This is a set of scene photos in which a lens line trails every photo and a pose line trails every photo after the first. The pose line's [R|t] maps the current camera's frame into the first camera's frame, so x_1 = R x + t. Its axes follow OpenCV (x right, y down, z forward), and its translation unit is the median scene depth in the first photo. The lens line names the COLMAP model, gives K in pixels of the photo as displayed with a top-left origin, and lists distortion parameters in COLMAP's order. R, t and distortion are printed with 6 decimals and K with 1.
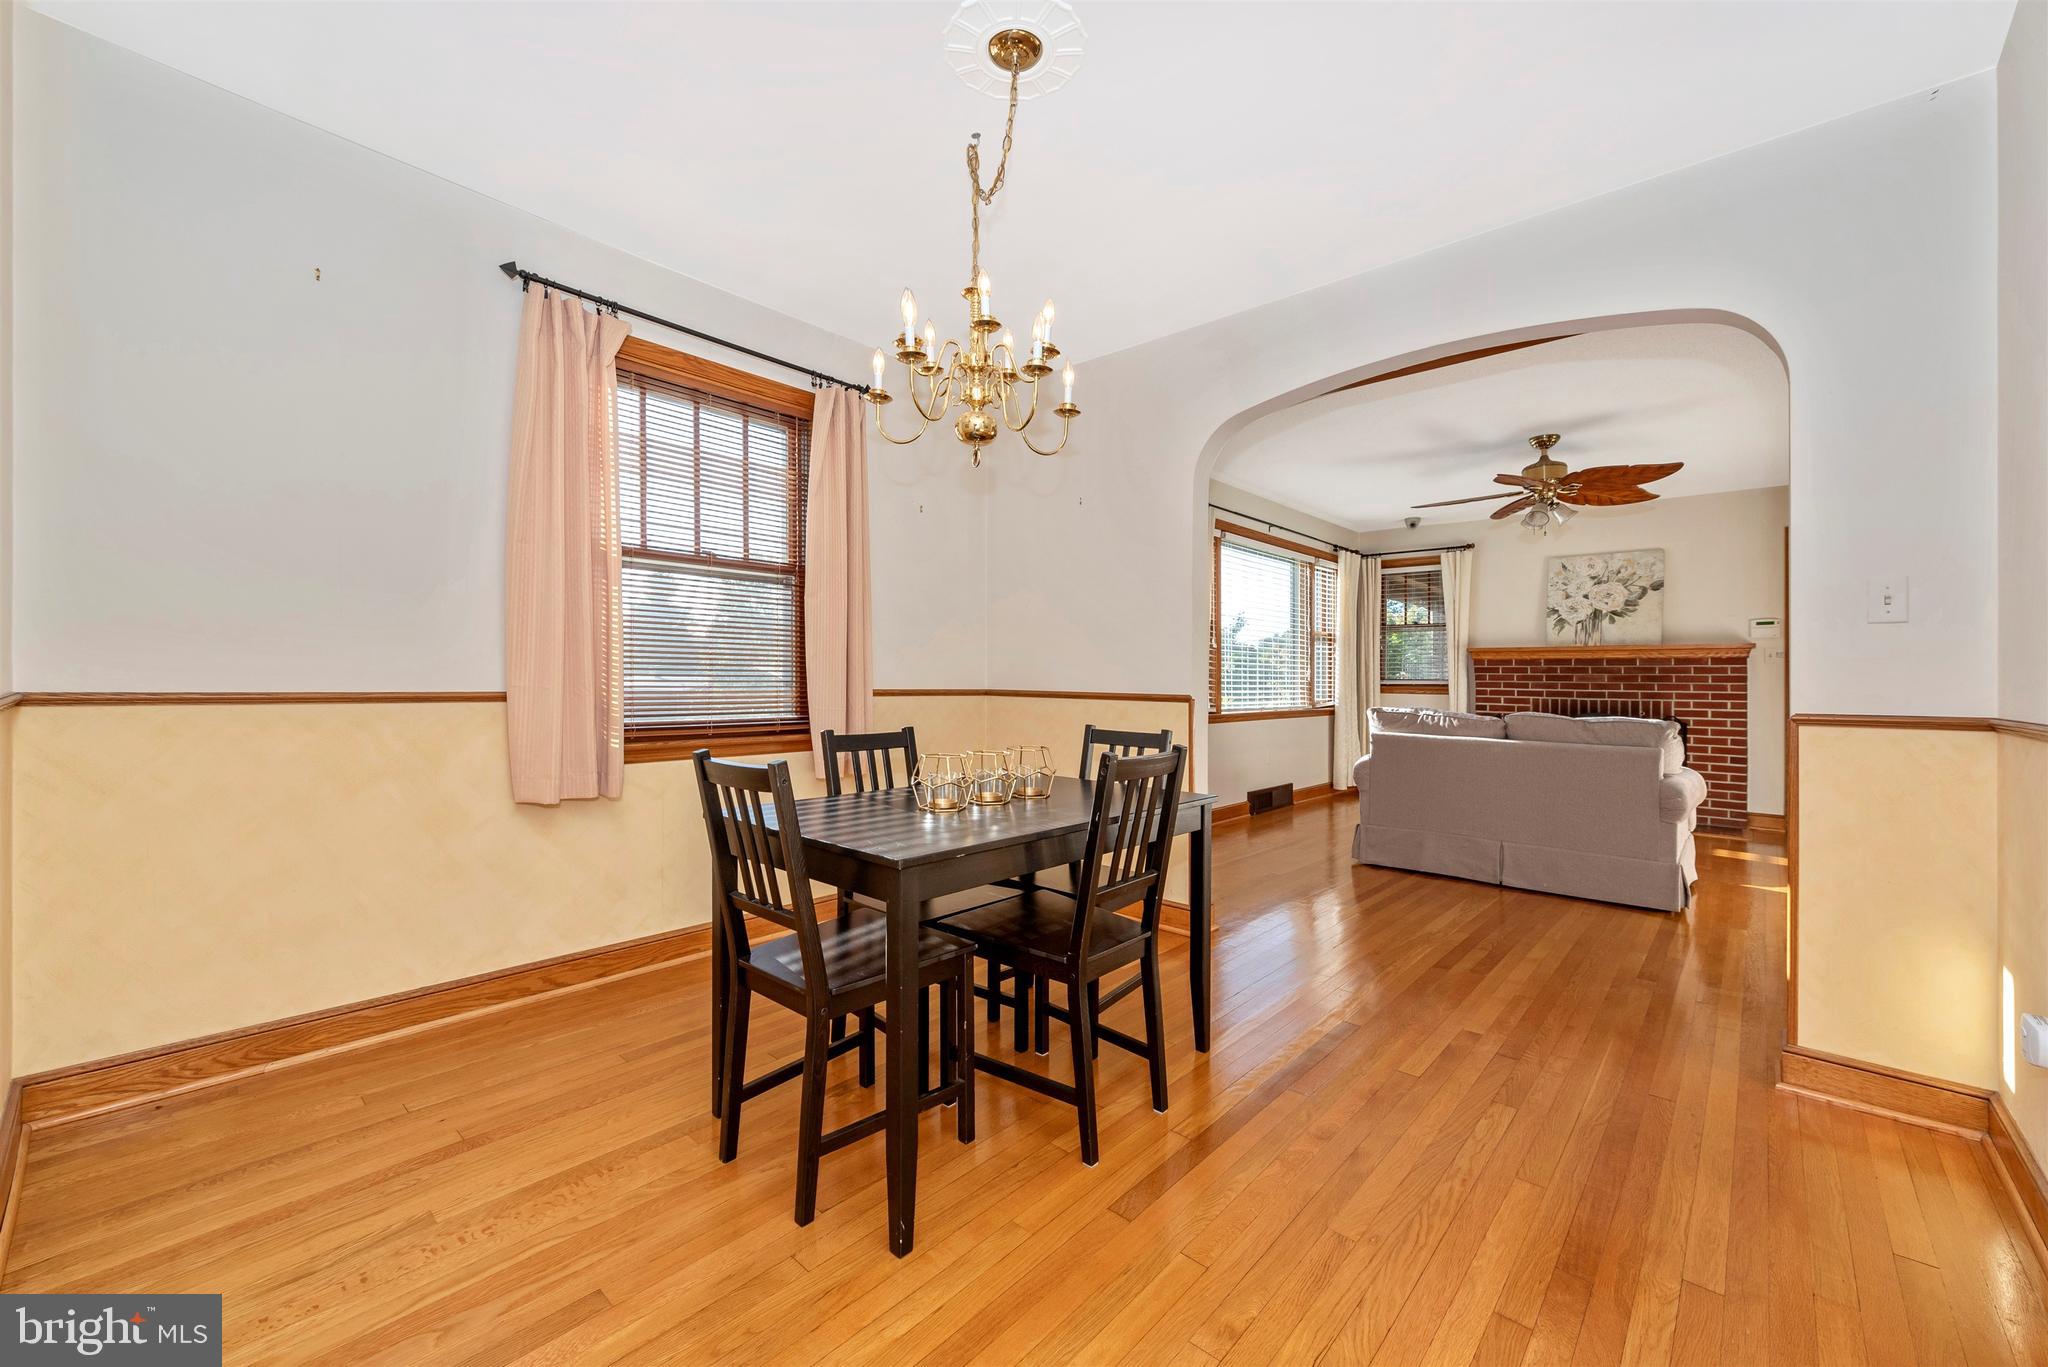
lens RADIAL K [[799.6, 0, 1024.2], [0, 799.6, 677.2], [0, 0, 1]] dist [0.001079, 0.000245]
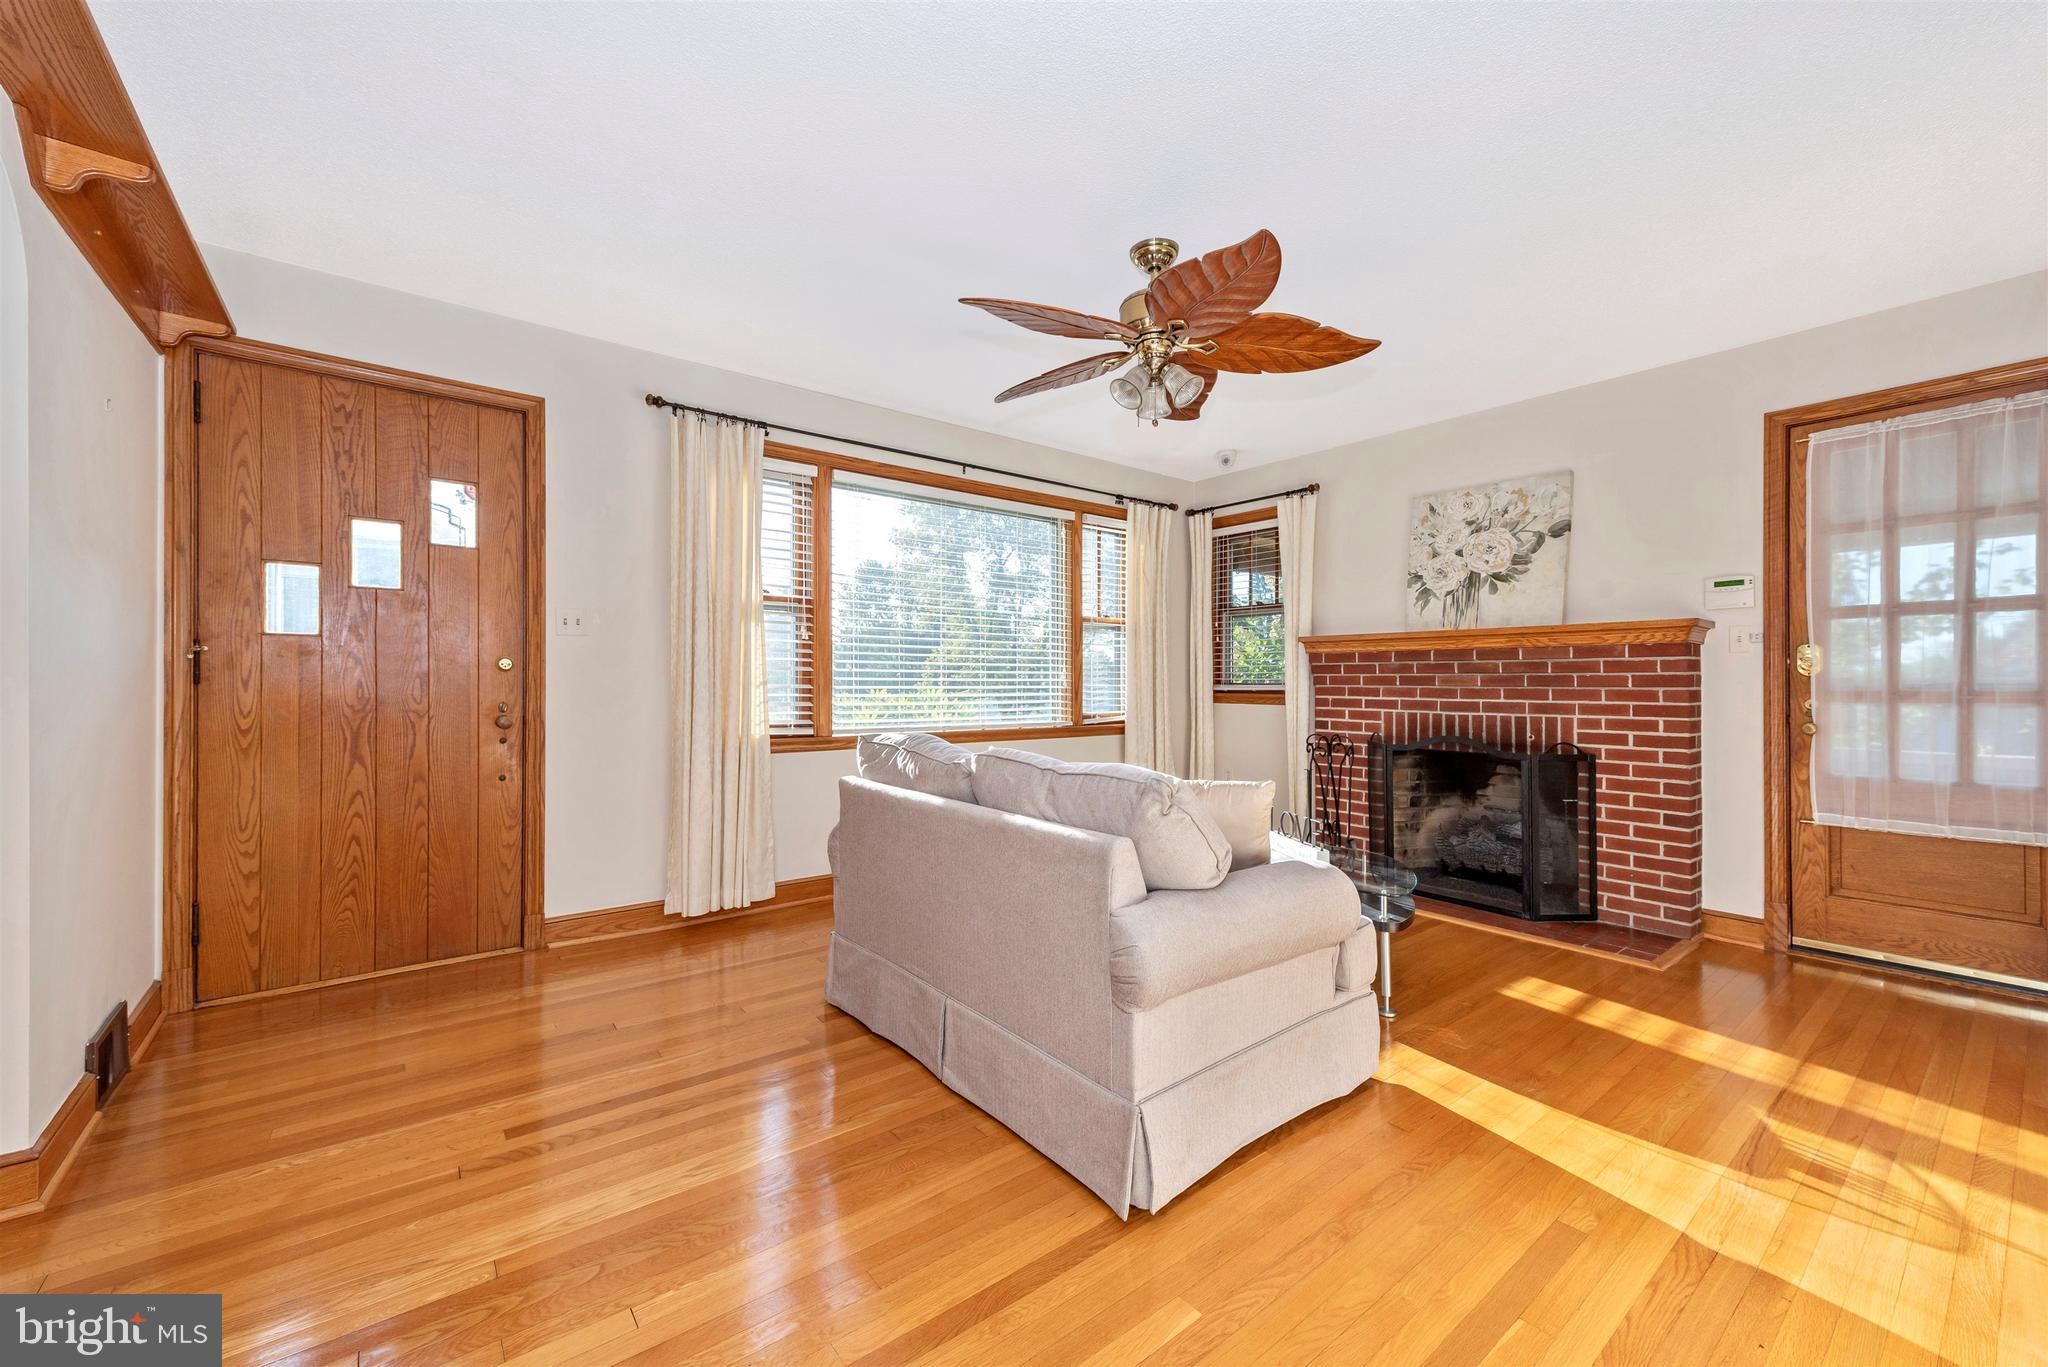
lens RADIAL K [[799.6, 0, 1024.2], [0, 799.6, 677.2], [0, 0, 1]] dist [0.001079, 0.000245]
pose [[0.986820, -0.008470, -0.161598, 0.464428], [0.007819, 0.999959, -0.004667, -0.001007], [0.161631, 0.003342, 0.986846, 0.313560]]
